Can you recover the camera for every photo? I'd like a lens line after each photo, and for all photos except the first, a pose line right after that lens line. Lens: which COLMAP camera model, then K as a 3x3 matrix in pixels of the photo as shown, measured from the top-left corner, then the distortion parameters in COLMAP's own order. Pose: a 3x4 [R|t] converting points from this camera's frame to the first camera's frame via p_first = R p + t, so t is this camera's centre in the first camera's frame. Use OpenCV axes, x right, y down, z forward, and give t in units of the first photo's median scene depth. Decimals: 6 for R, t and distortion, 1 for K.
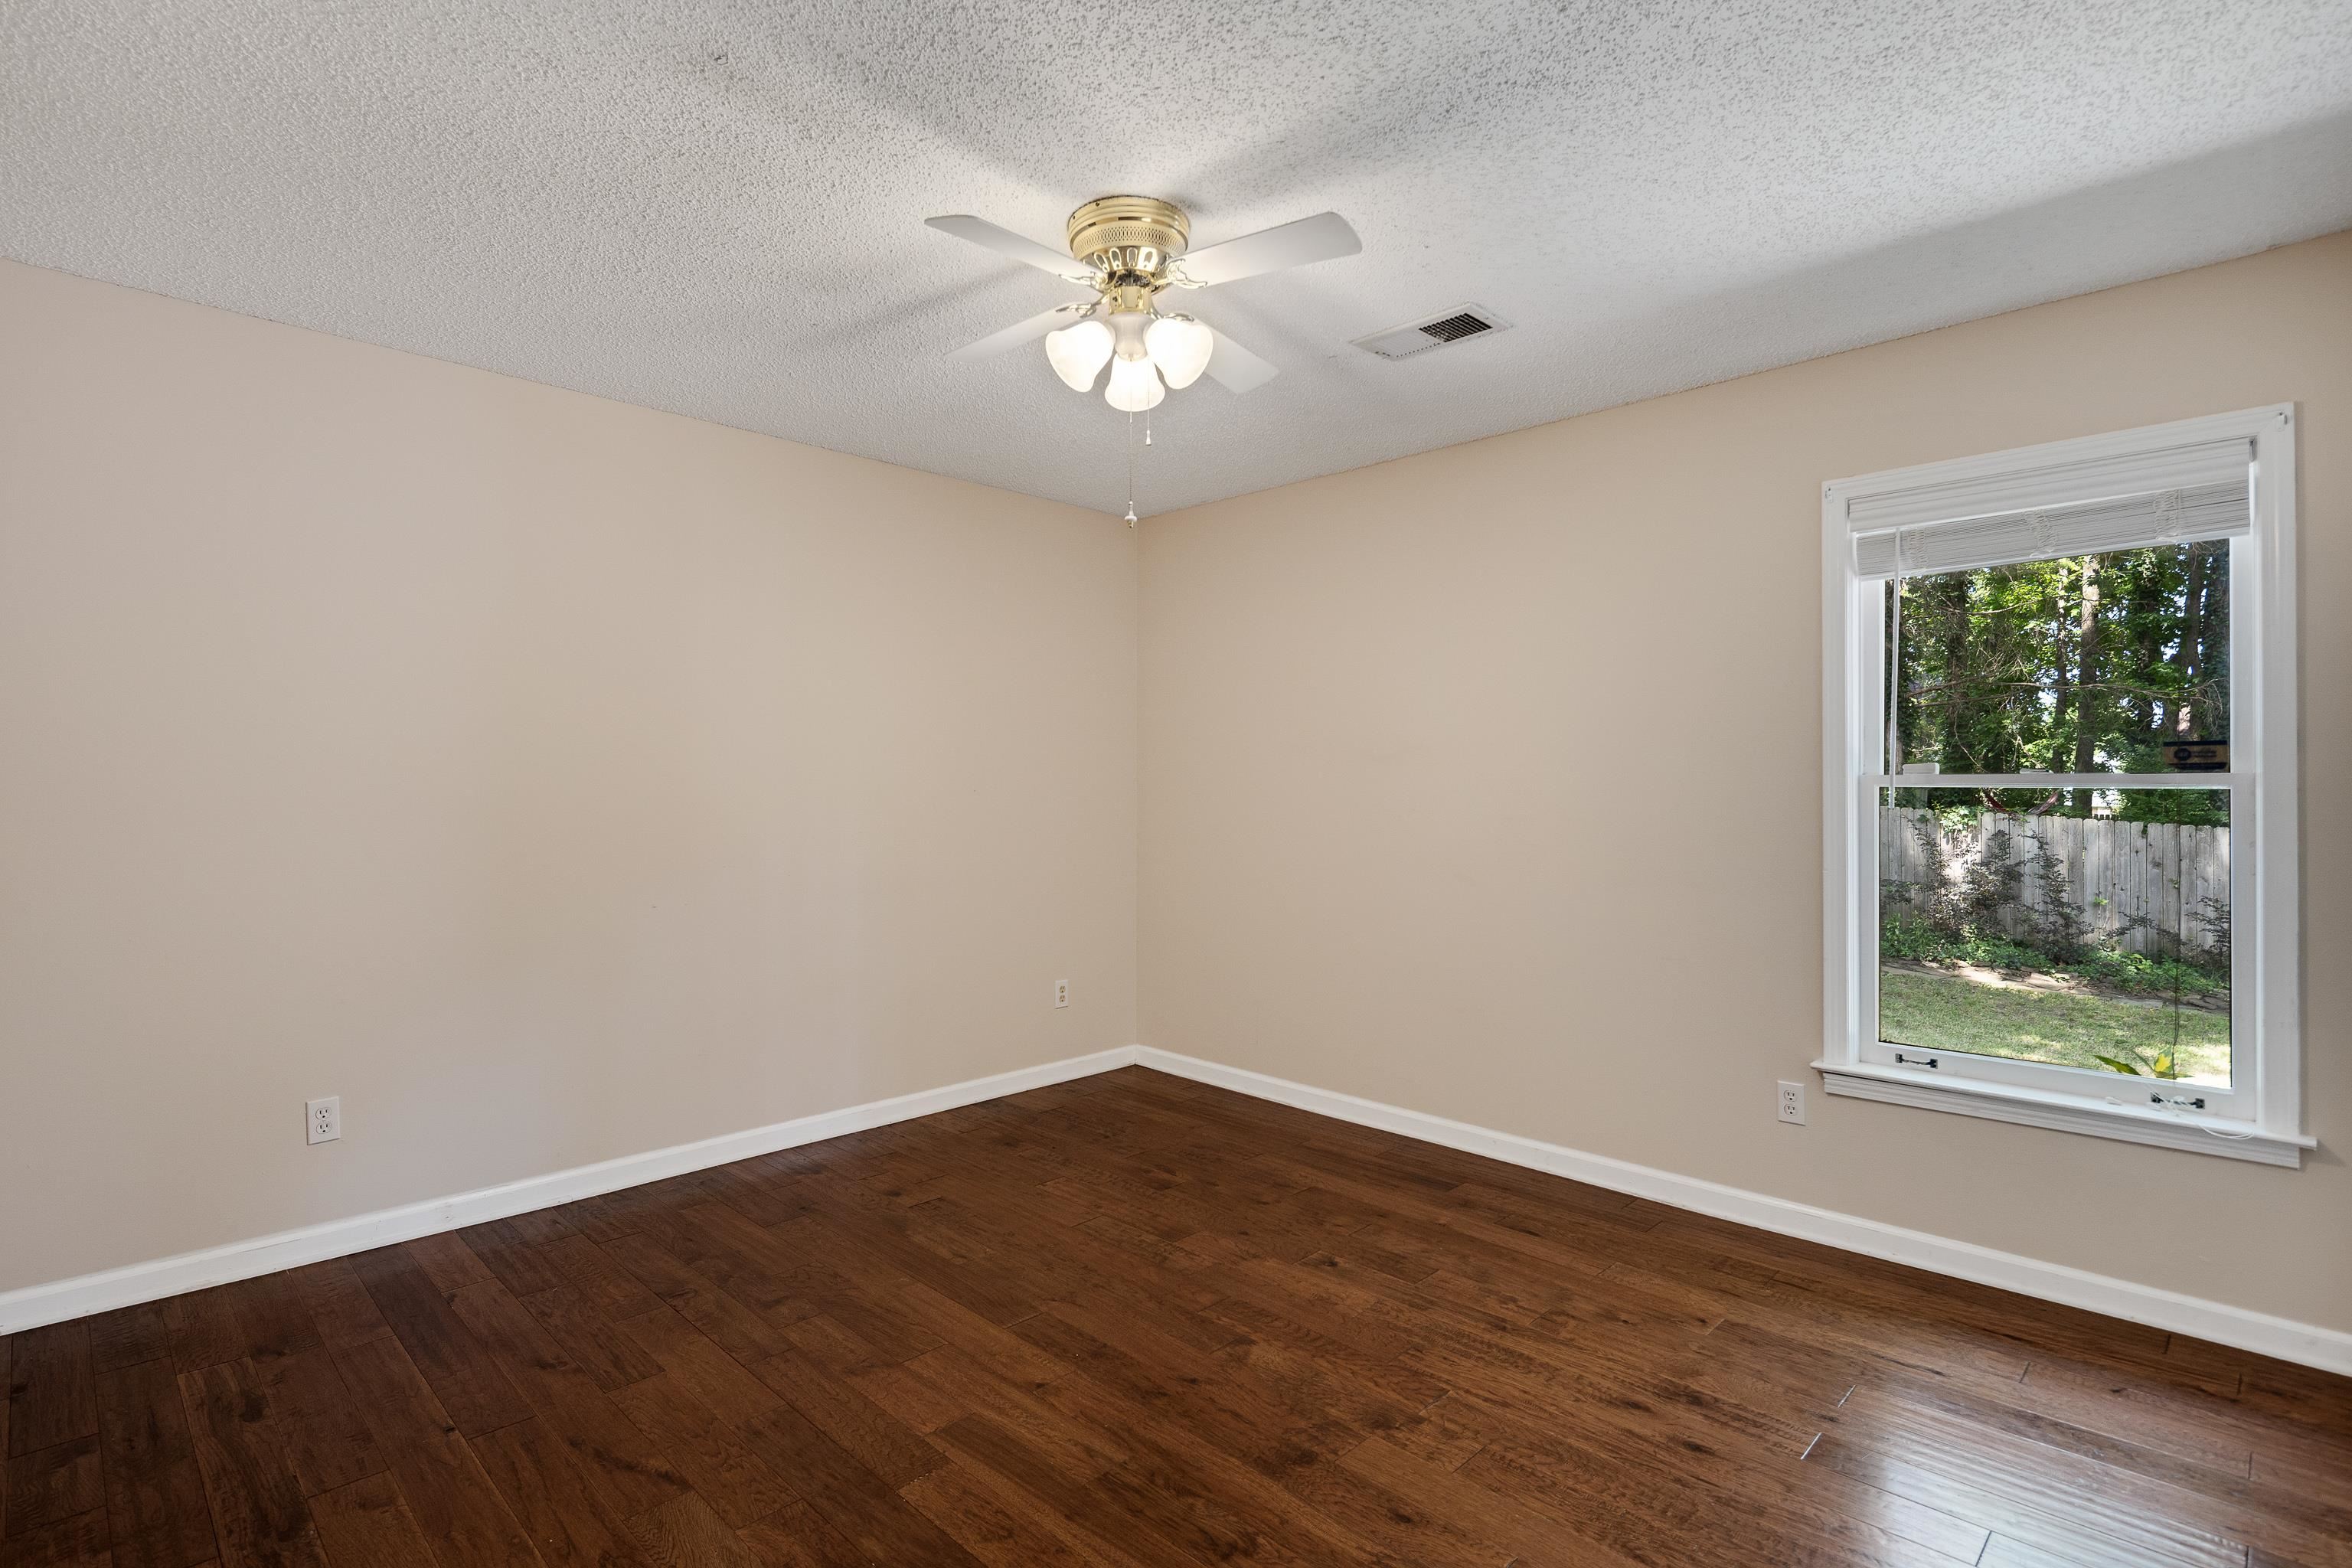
lens RADIAL K [[1141.7, 0, 1177.7], [0, 1141.7, 780.3], [0, 0, 1]] dist [0.005075, -0.002961]
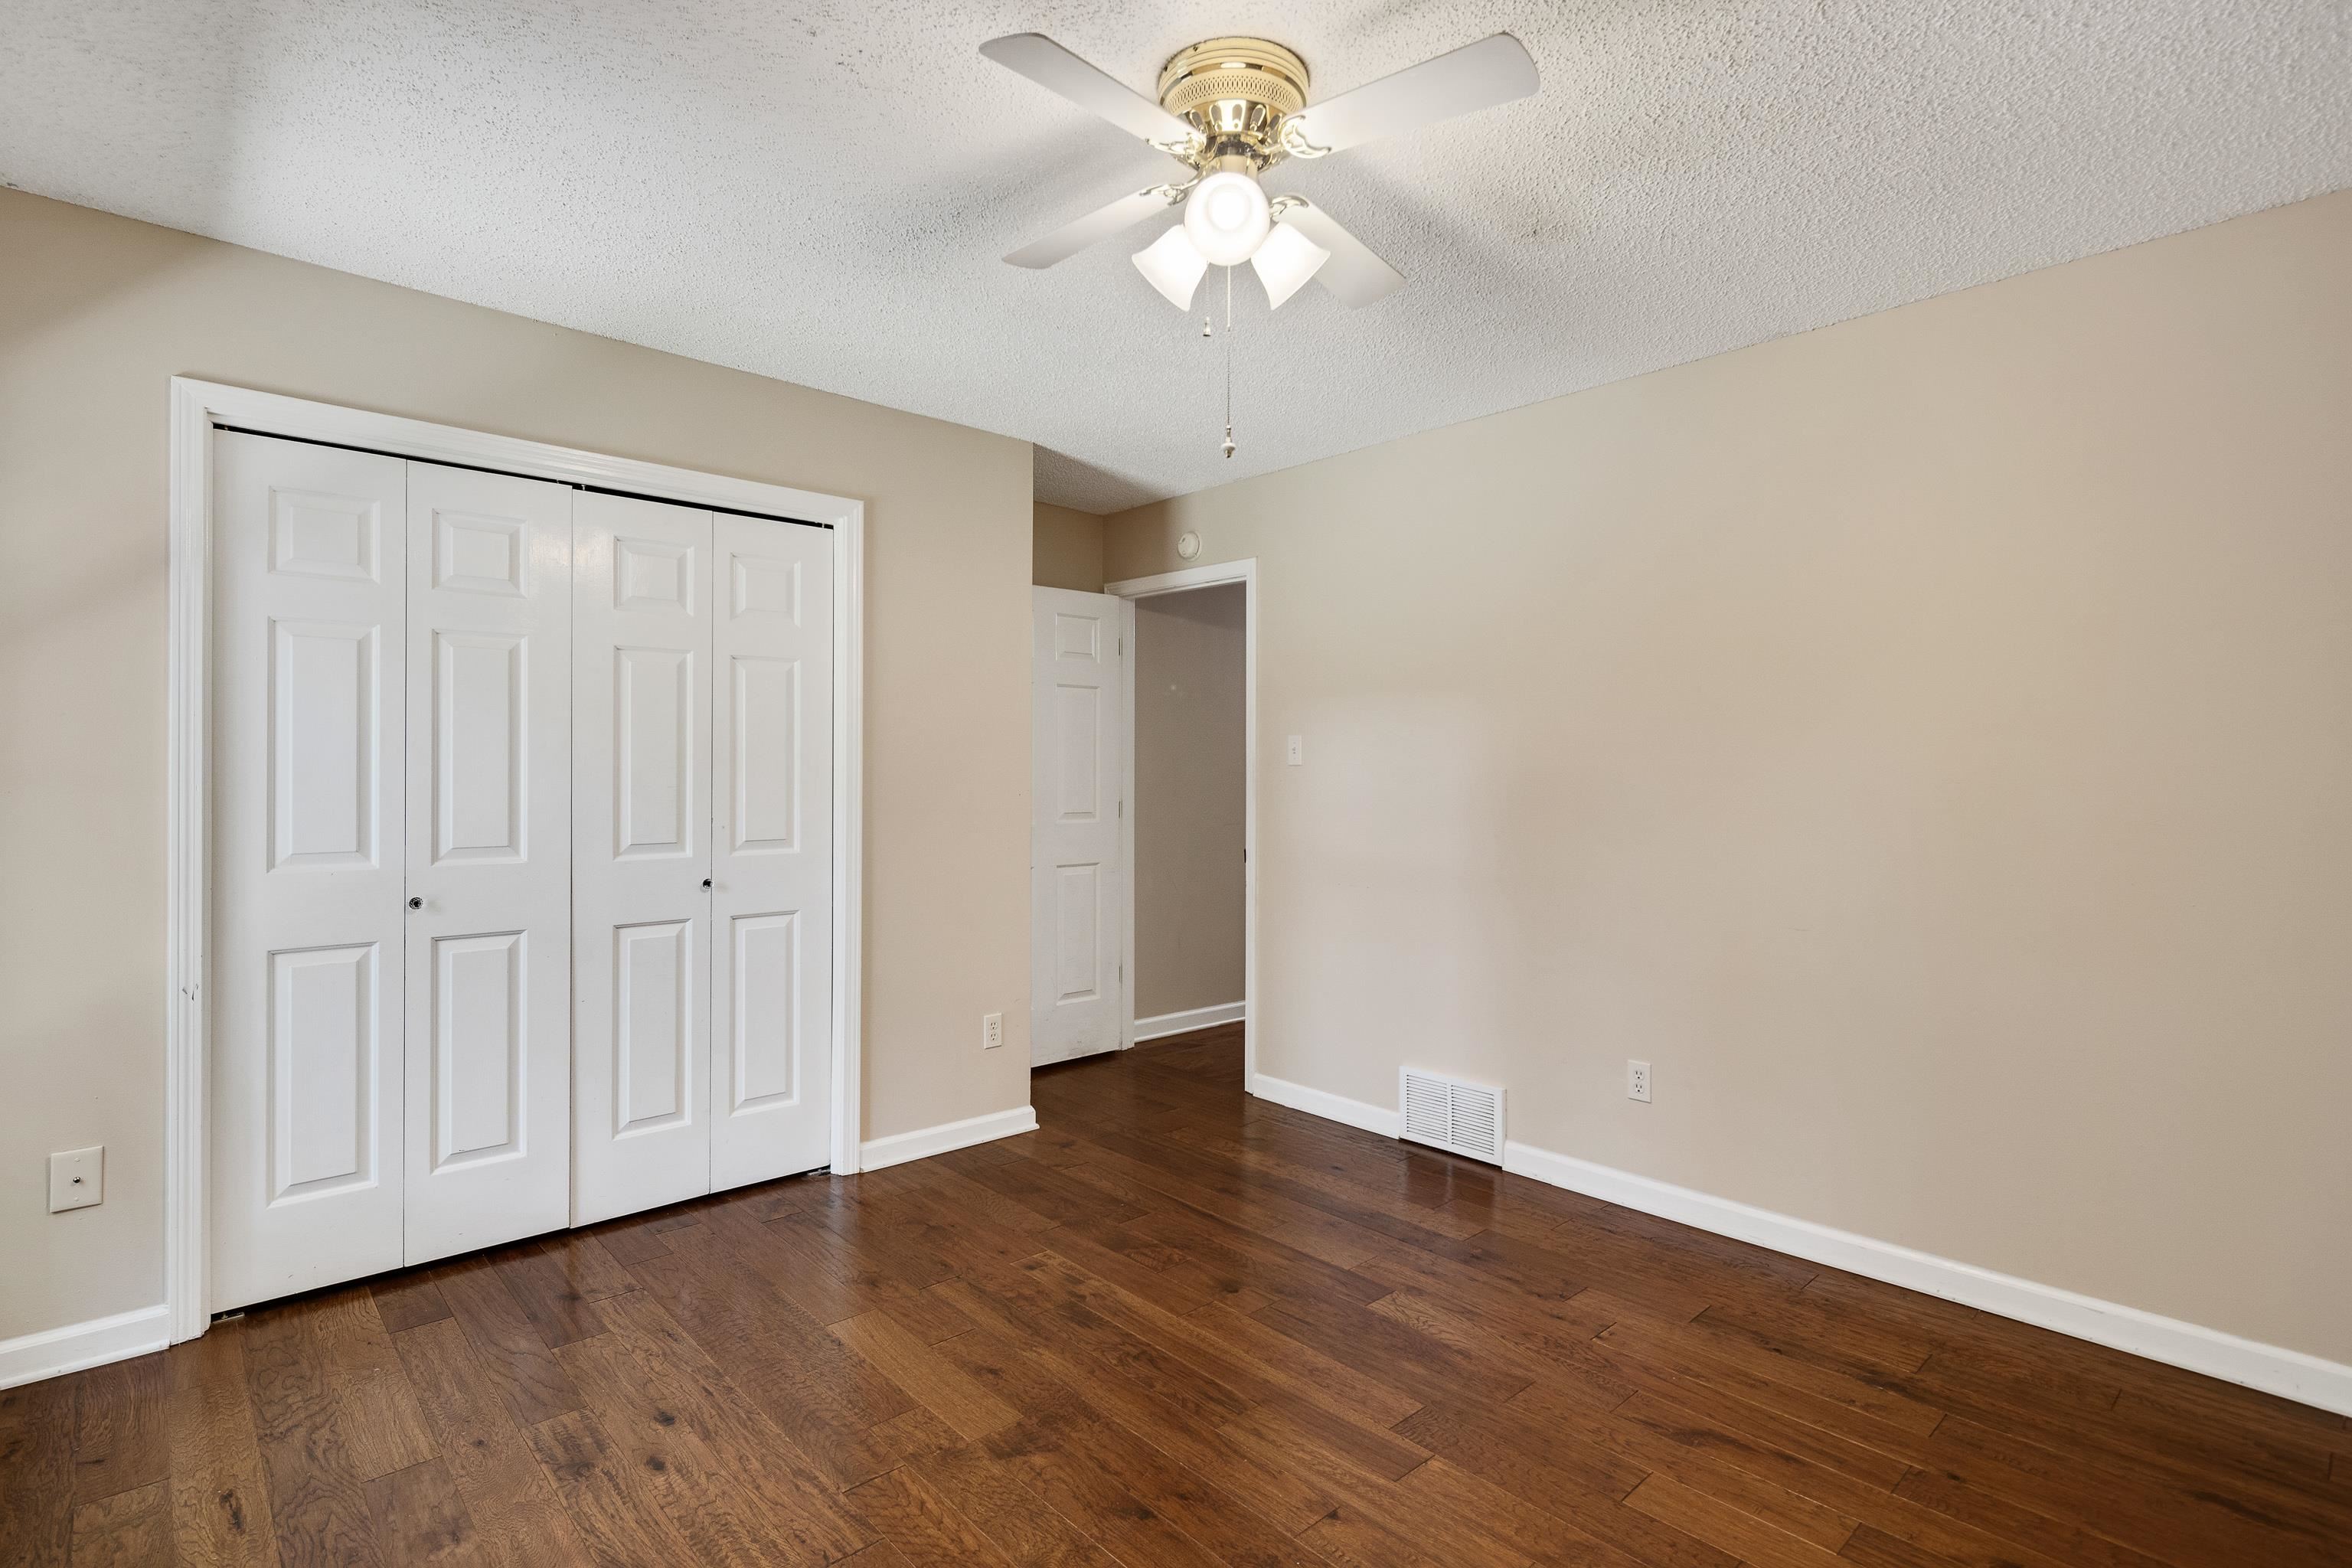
lens RADIAL K [[1141.7, 0, 1176.6], [0, 1141.7, 779.2], [0, 0, 1]] dist [0.005075, -0.002961]
pose [[-0.998683, -0.008390, 0.050624, -0.049802], [-0.007975, 0.999933, 0.008395, -0.001854], [-0.050691, 0.007980, -0.998683, 1.963898]]
